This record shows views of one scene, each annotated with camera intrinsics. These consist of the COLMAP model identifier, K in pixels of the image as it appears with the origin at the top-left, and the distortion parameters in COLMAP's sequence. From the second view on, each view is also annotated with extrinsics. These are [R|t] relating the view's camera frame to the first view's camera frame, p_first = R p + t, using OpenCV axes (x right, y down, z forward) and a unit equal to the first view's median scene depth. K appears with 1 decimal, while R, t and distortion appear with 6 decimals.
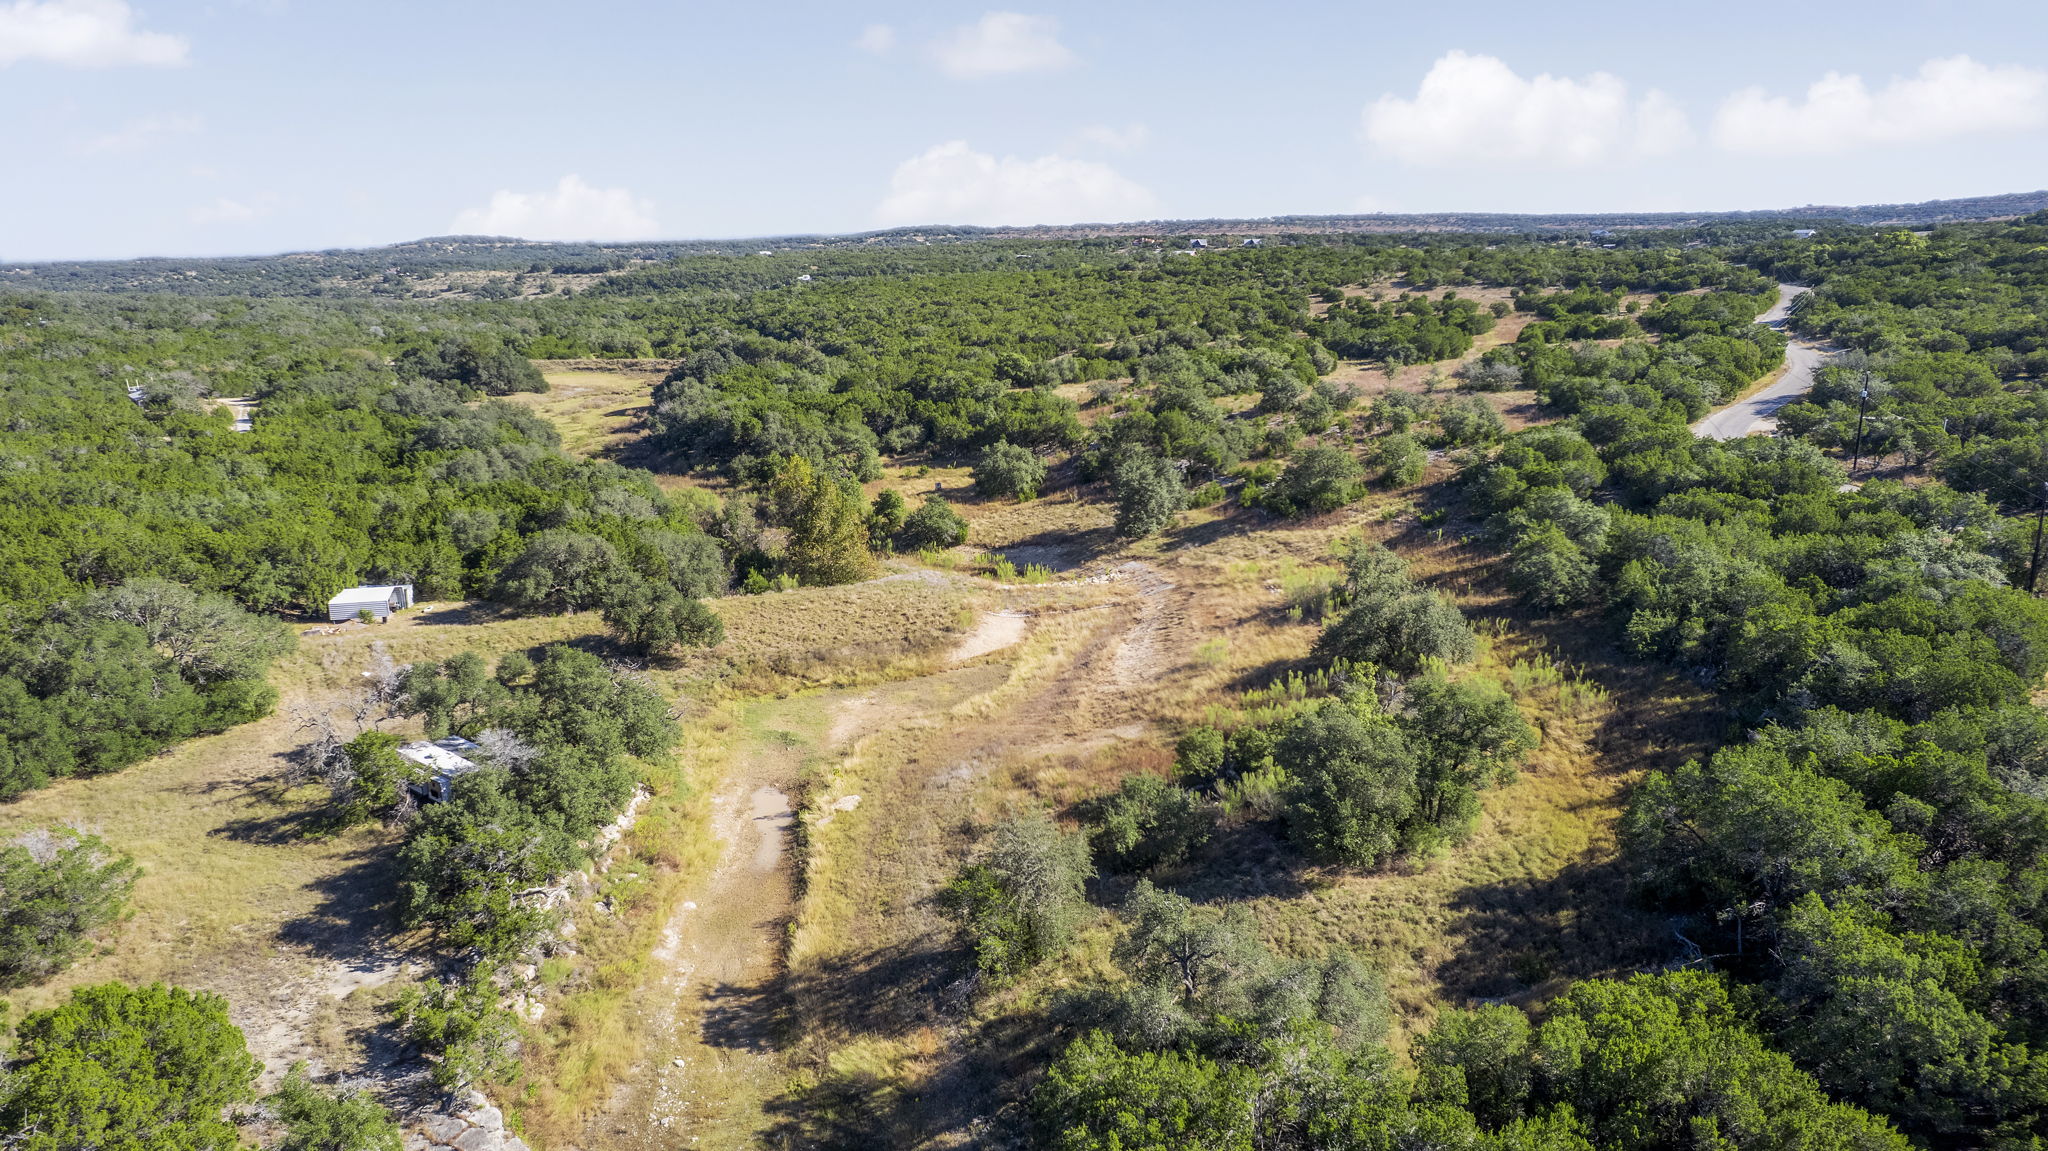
lens RADIAL K [[1316.3, 0, 1042.0], [0, 1316.3, 574.5], [0, 0, 1]] dist [-0.070780, 0.069513]
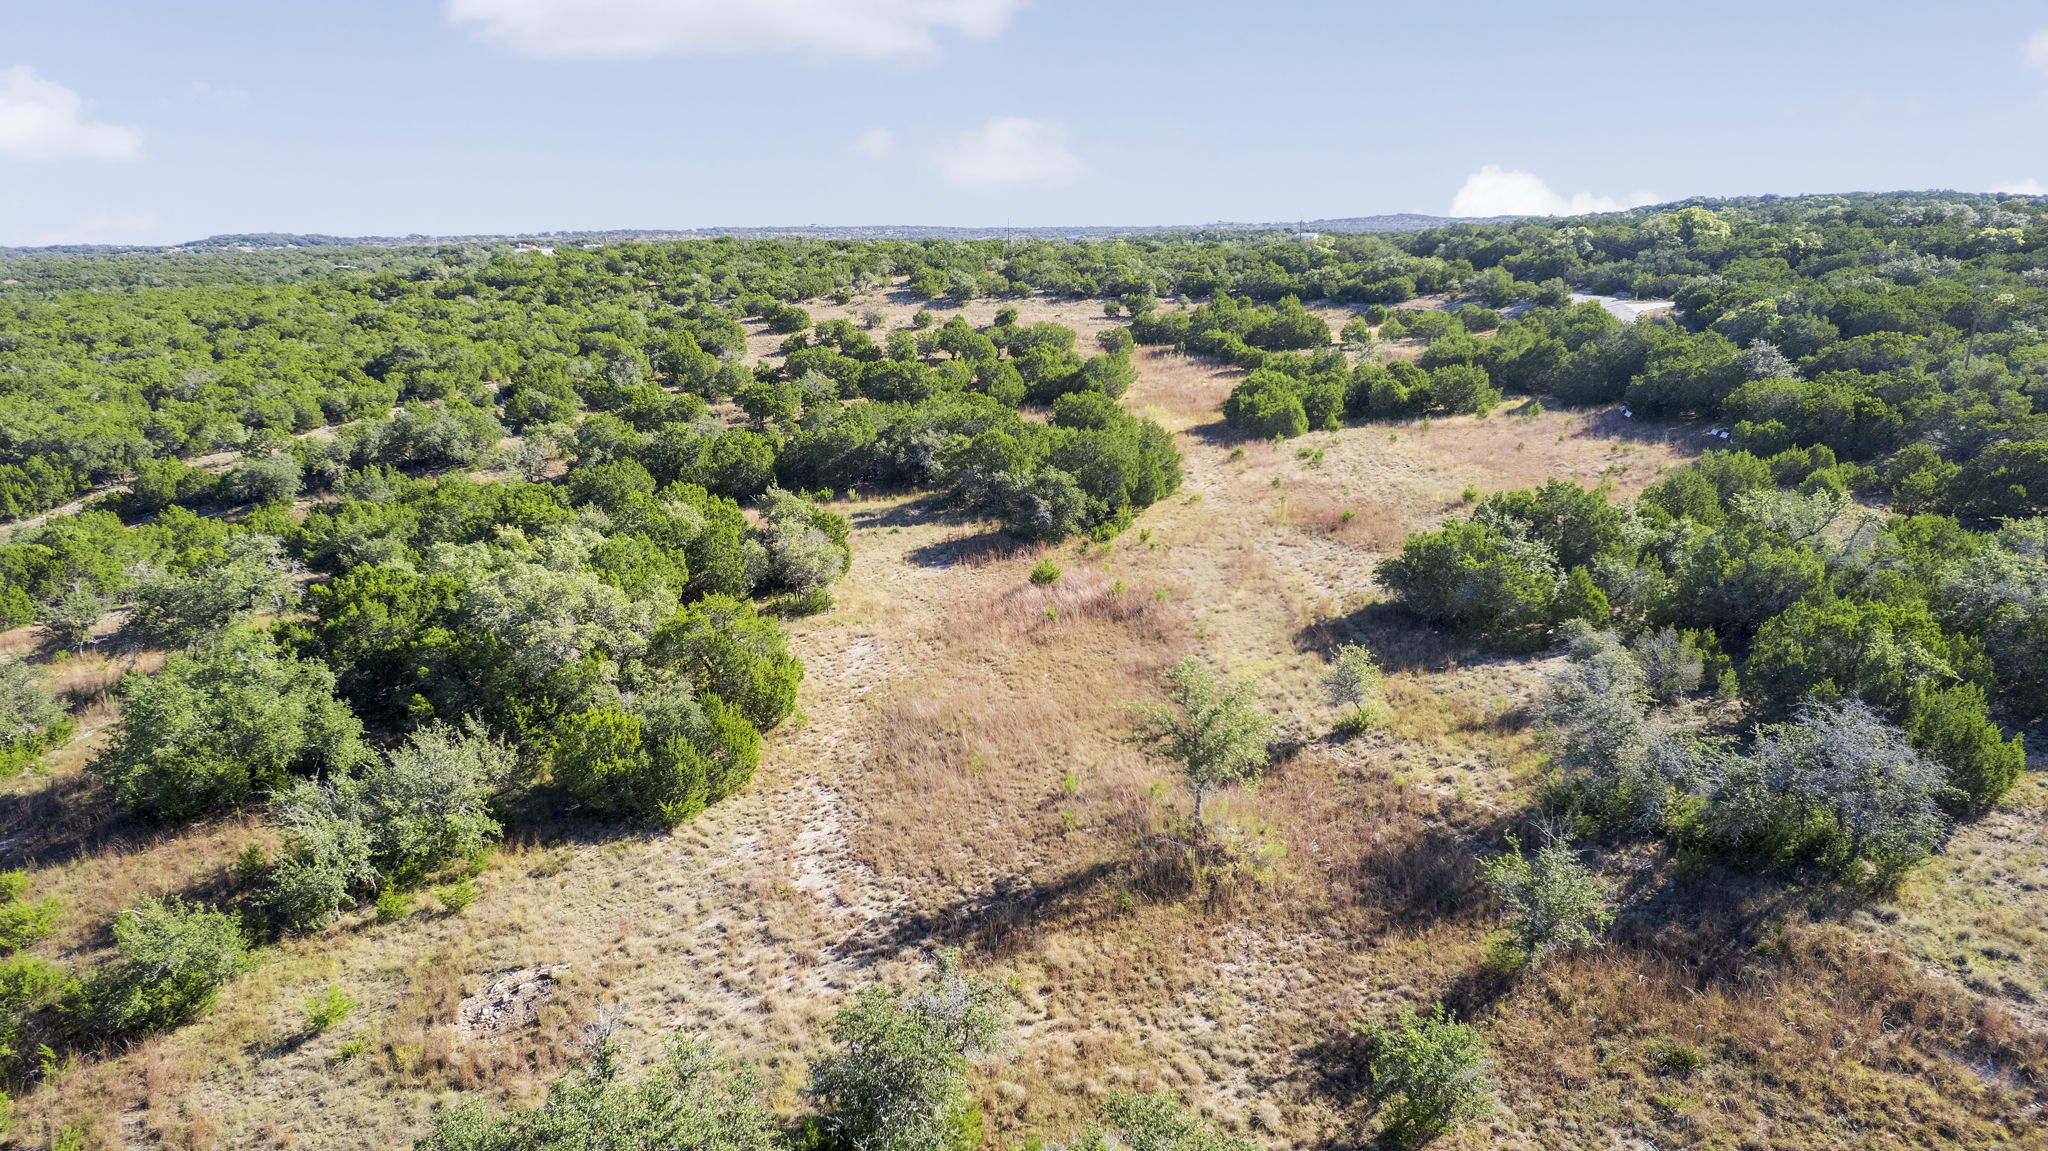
lens RADIAL K [[1358.9, 0, 1039.0], [0, 1358.9, 572.2], [0, 0, 1]] dist [-0.082107, 0.082453]
pose [[0.917880, -0.080673, 0.388572, 0.163205], [0.088672, 0.996057, -0.002664, -0.172878], [-0.386825, 0.036901, 0.921415, 0.790456]]
